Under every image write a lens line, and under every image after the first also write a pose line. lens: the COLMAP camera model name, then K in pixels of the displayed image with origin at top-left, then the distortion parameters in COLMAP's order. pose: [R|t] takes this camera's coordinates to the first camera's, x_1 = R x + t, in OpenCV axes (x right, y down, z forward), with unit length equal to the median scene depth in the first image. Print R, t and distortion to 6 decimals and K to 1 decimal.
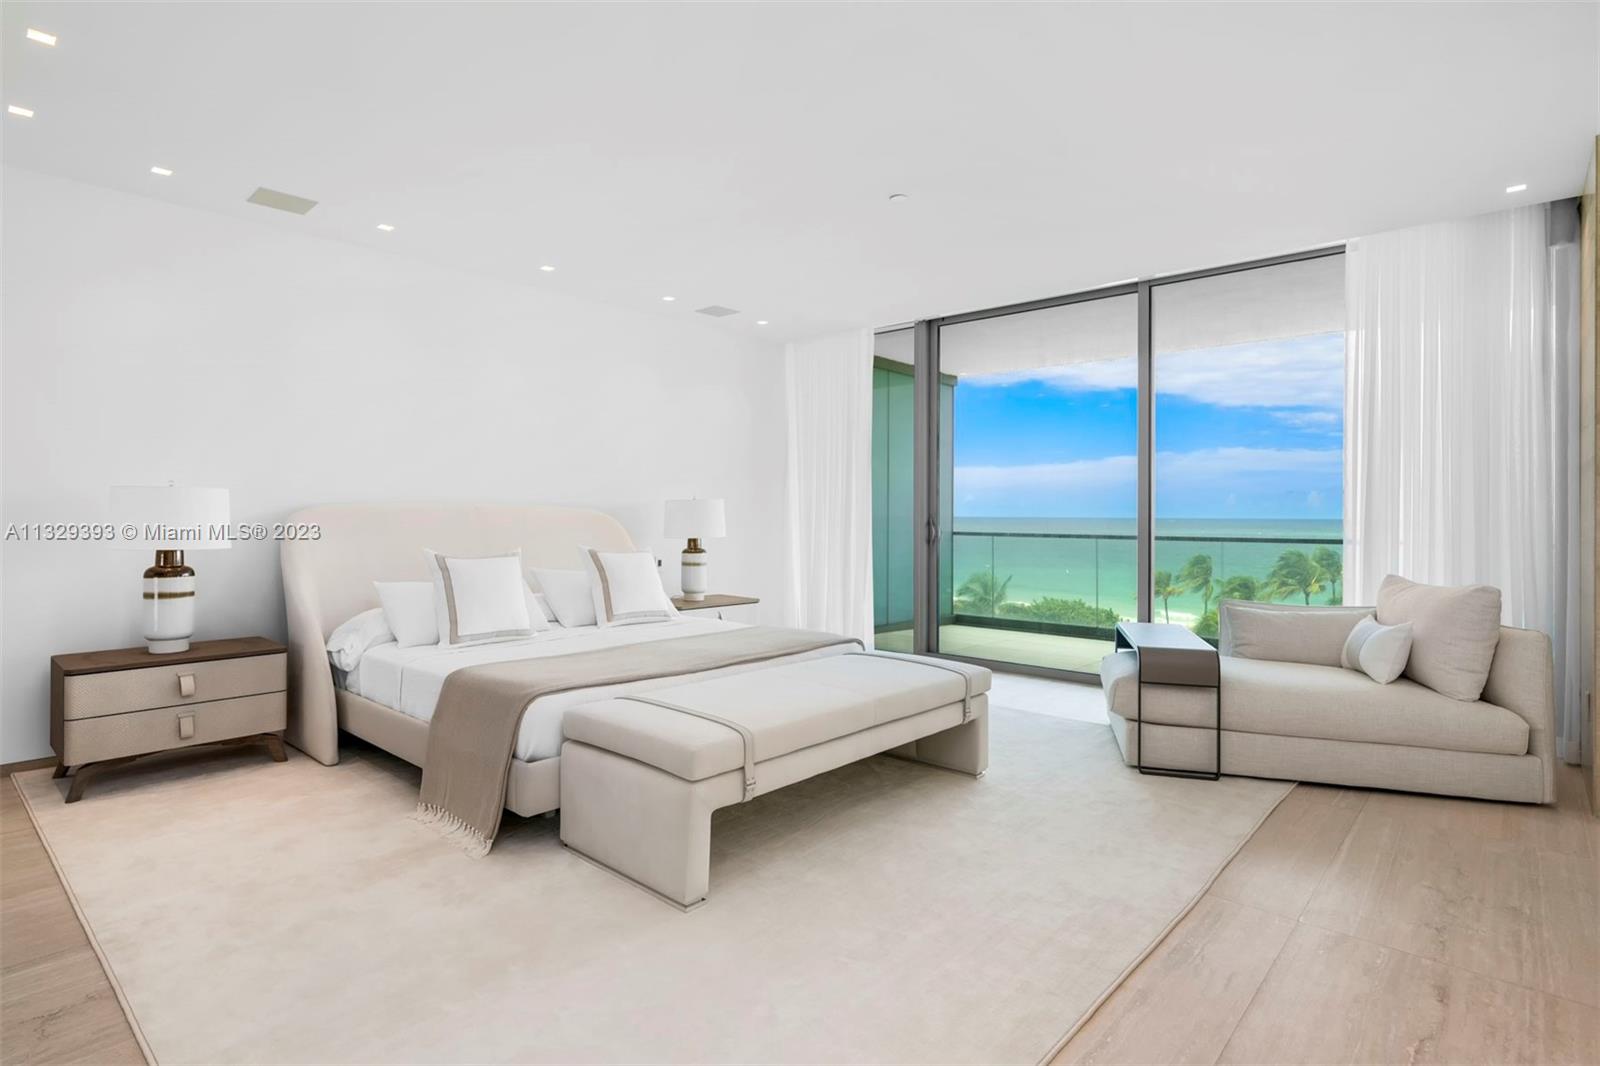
lens RADIAL K [[814.3, 0, 797.9], [0, 814.3, 517.5], [0, 0, 1]] dist [-0.008191, -0.000896]
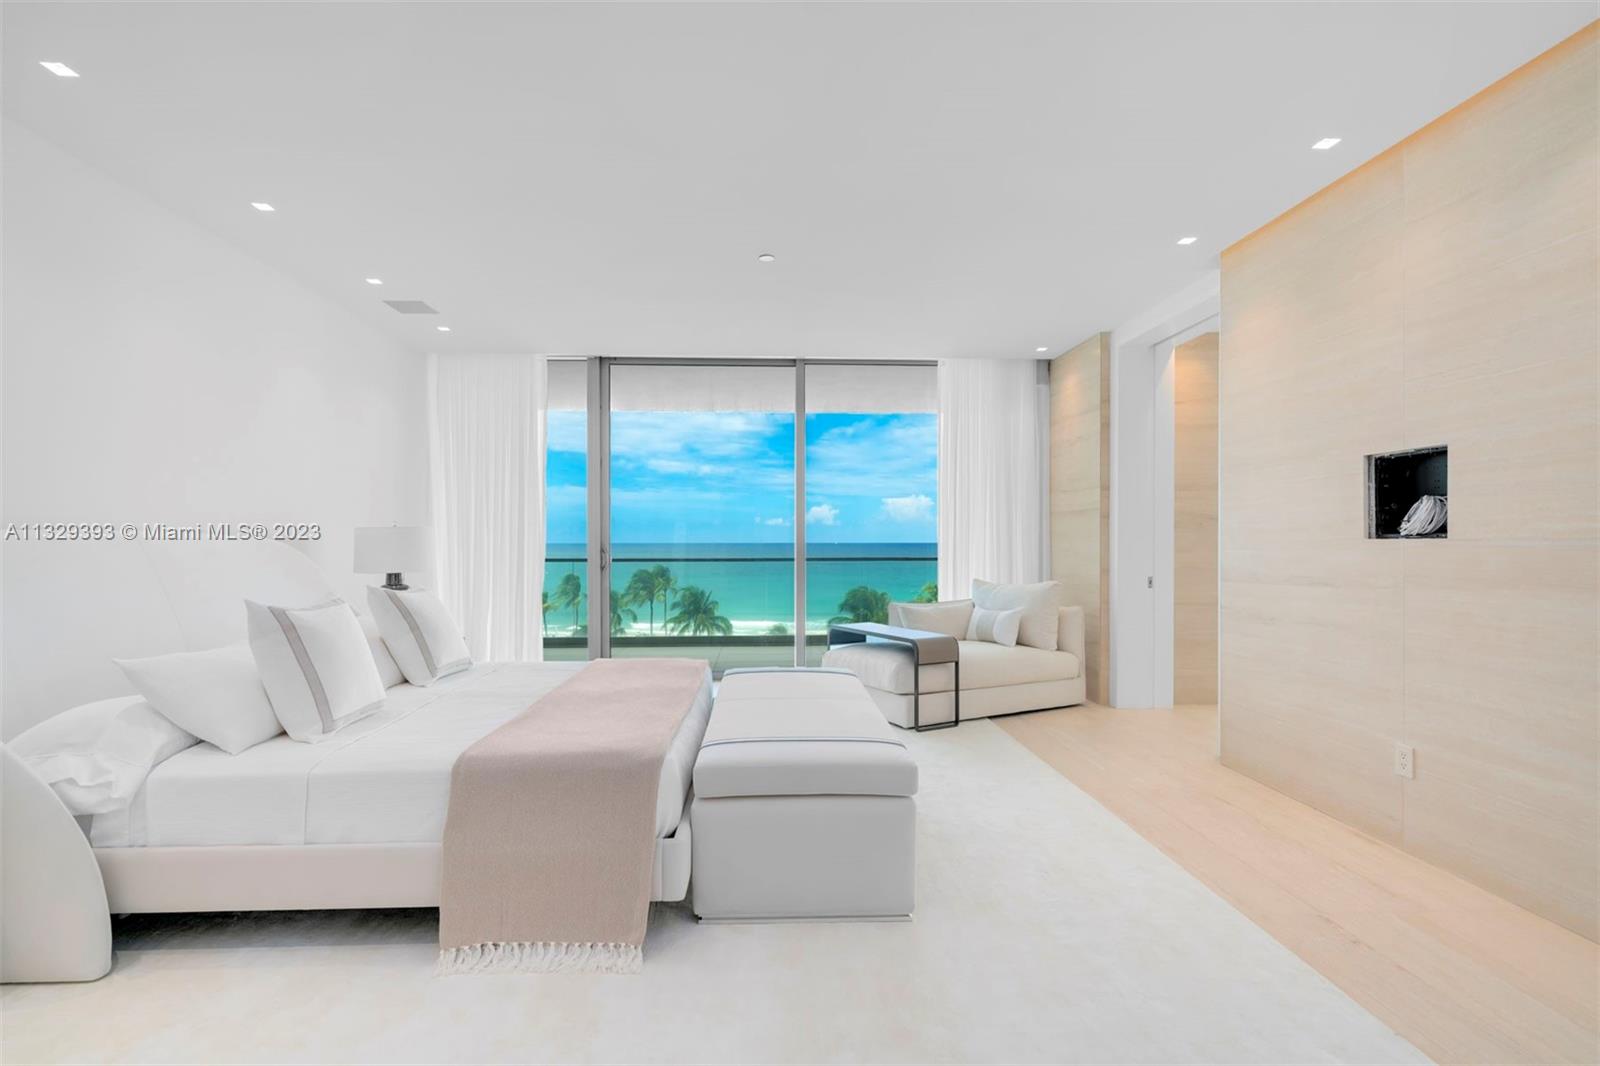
lens RADIAL K [[737.0, 0, 796.2], [0, 737.0, 538.2], [0, 0, 1]] dist [0.003906, -0.000007]
pose [[0.709893, -0.003091, 0.704303, -0.432107], [0.007487, 0.999967, -0.003158, -0.005166], [-0.704270, 0.007515, 0.709893, 0.194906]]
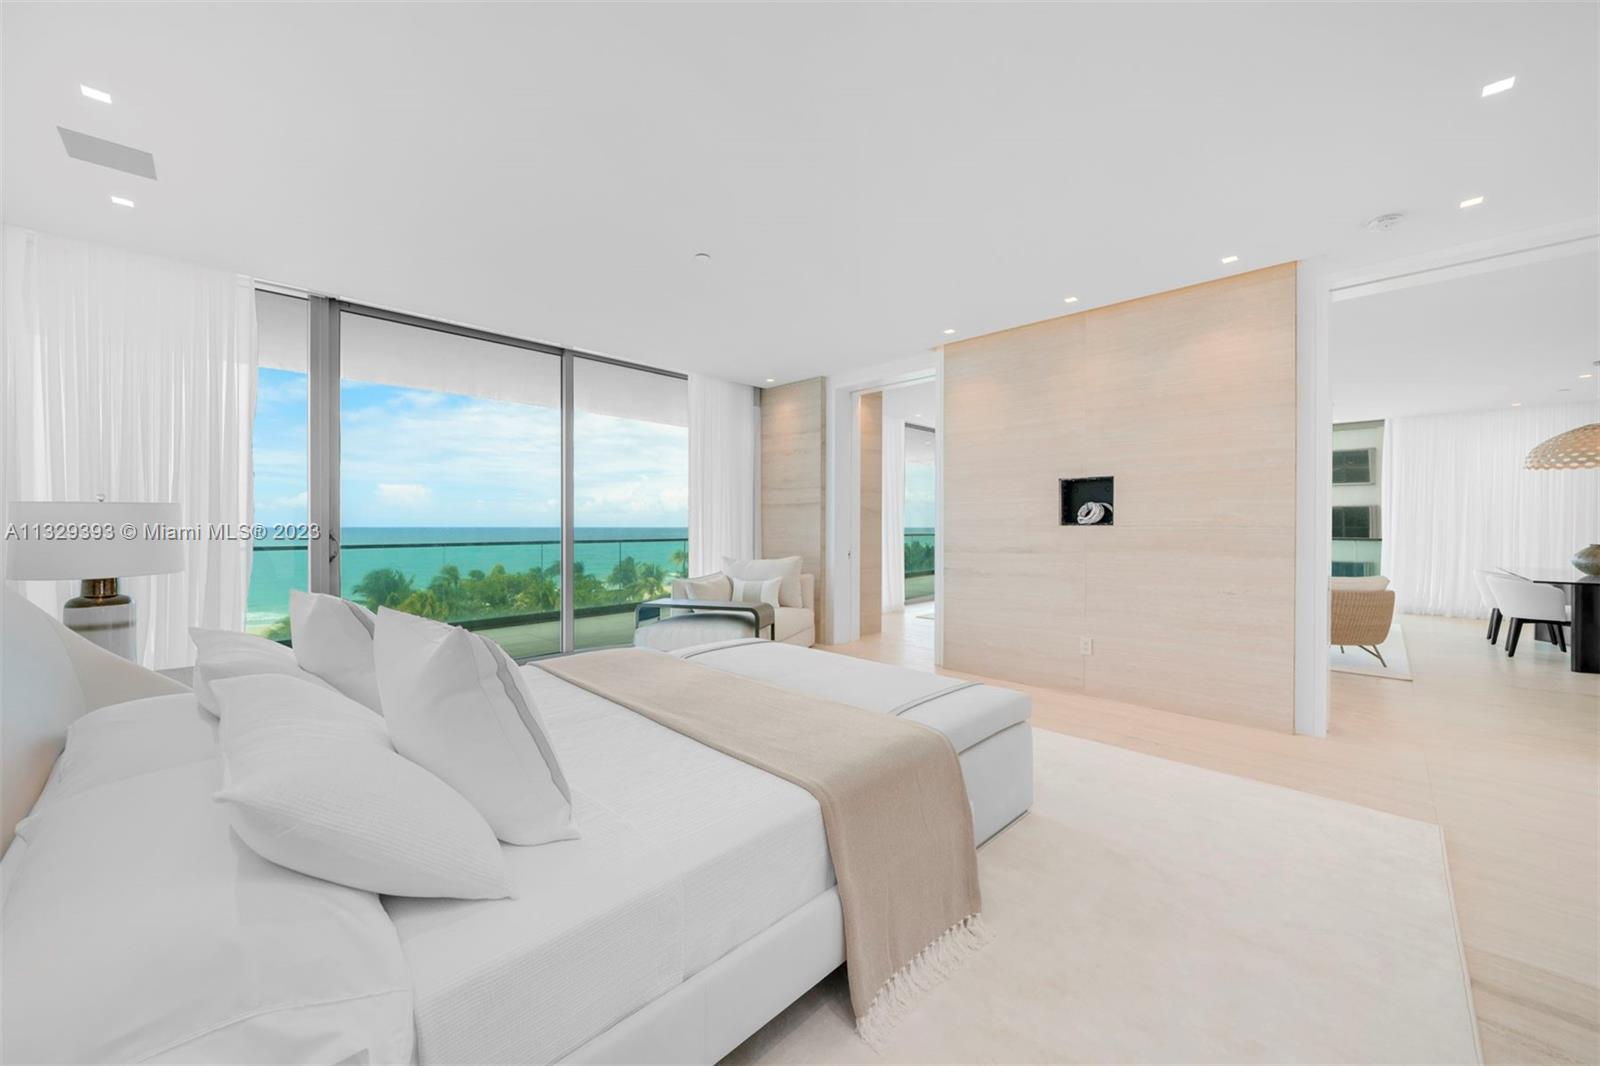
lens RADIAL K [[589.5, 0, 789.8], [0, 589.5, 523.9], [0, 0, 1]] dist [-0.001691, -0.000050]
pose [[0.061361, -0.002380, 0.998113, -0.554509], [0.004042, 0.999990, 0.002136, -0.008548], [-0.998107, 0.003903, 0.061370, 0.631304]]
